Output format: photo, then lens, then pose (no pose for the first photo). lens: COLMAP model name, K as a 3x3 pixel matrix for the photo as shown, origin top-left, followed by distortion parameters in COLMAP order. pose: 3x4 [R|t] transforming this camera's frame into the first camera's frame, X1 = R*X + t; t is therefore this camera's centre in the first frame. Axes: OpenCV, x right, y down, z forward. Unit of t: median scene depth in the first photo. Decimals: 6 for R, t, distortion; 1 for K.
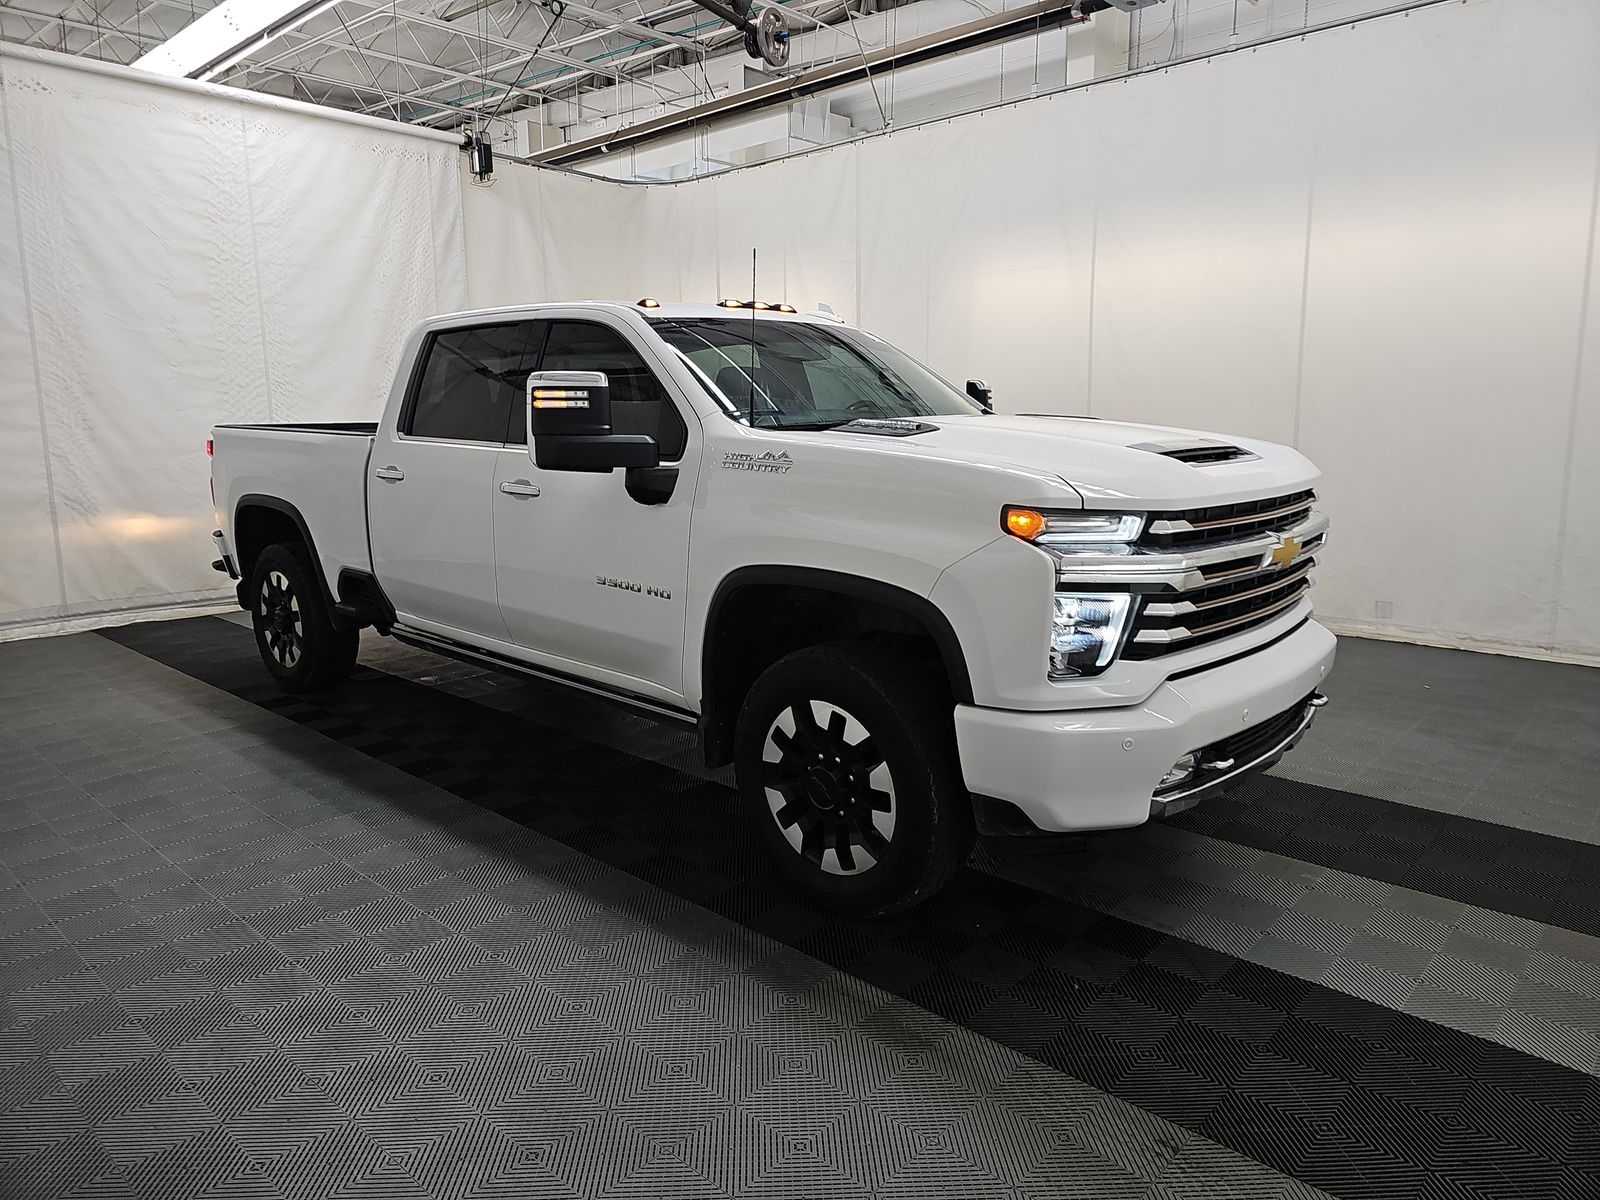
lens RADIAL K [[1052.6, 0, 797.0], [0, 1052.6, 600.5], [0, 0, 1]] dist [0.072860, -0.058154]
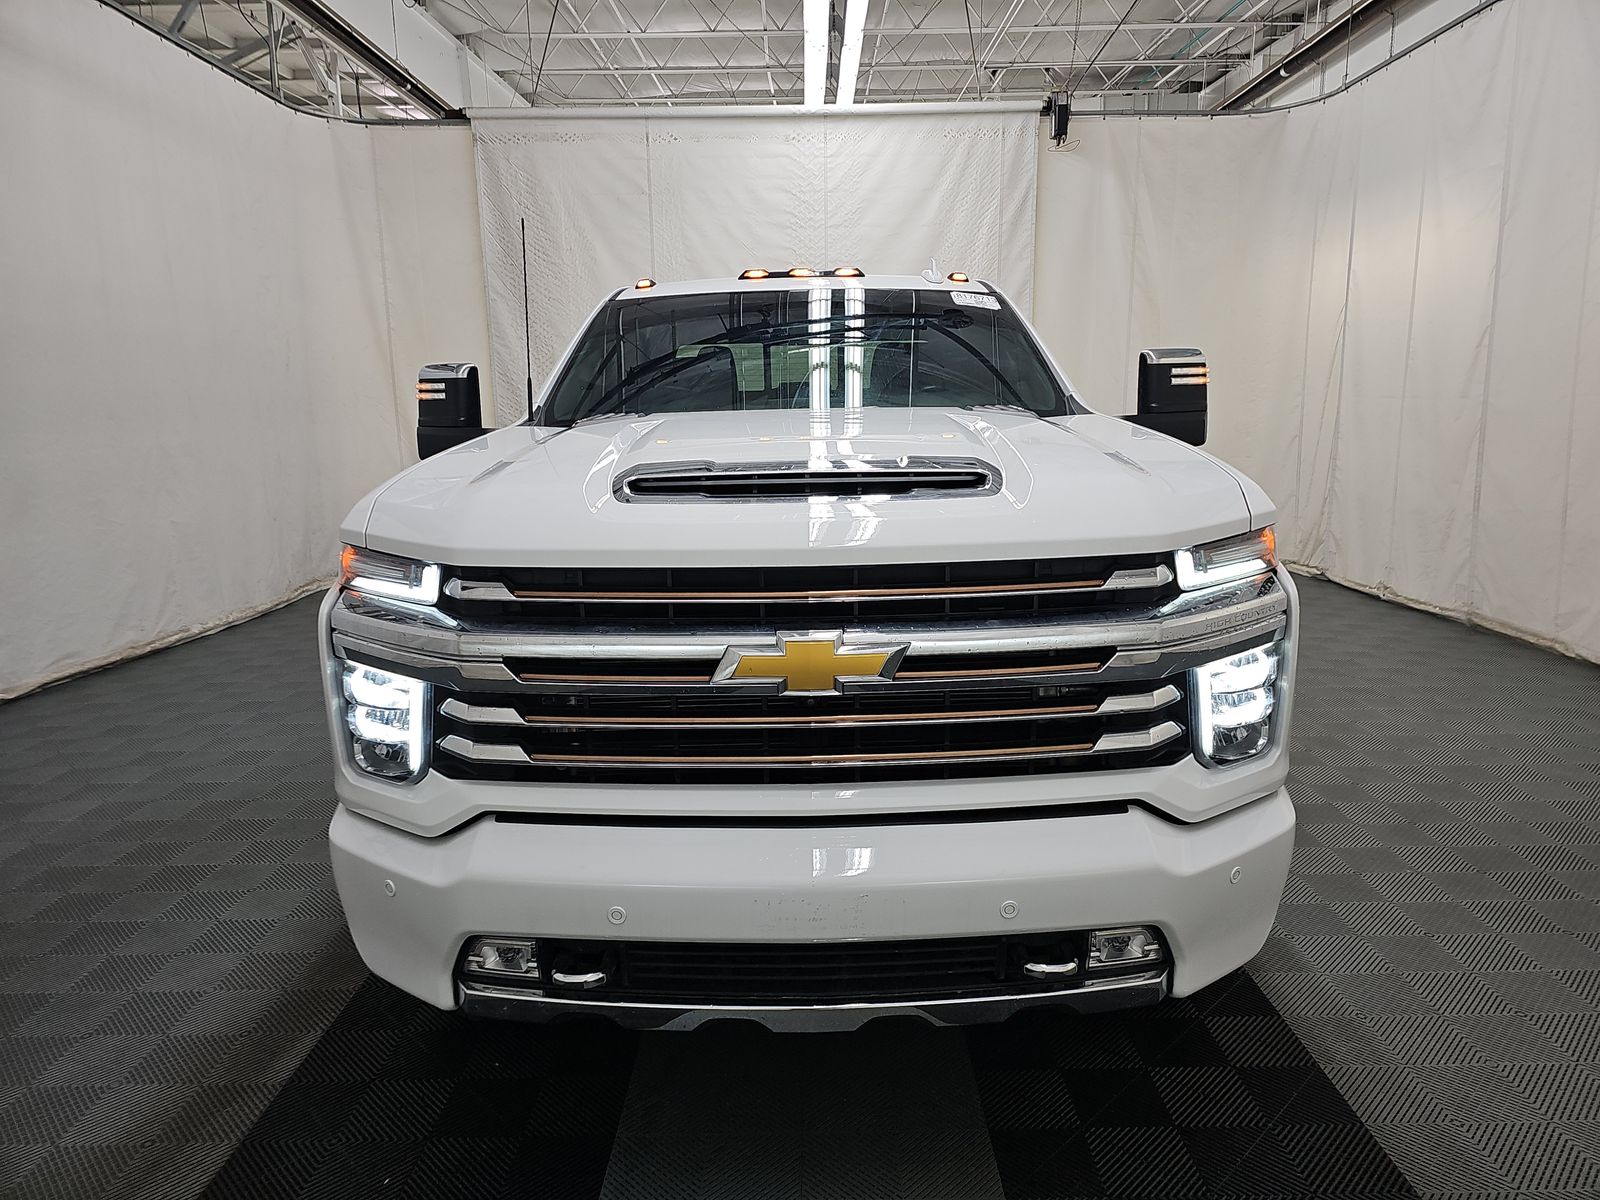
lens RADIAL K [[1052.6, 0, 797.0], [0, 1052.6, 600.5], [0, 0, 1]] dist [0.072860, -0.058154]
pose [[0.680328, 0.136591, -0.720067, 0.353759], [-0.119700, 0.989996, 0.074700, -0.050030], [0.723067, 0.035372, 0.689872, 0.254109]]
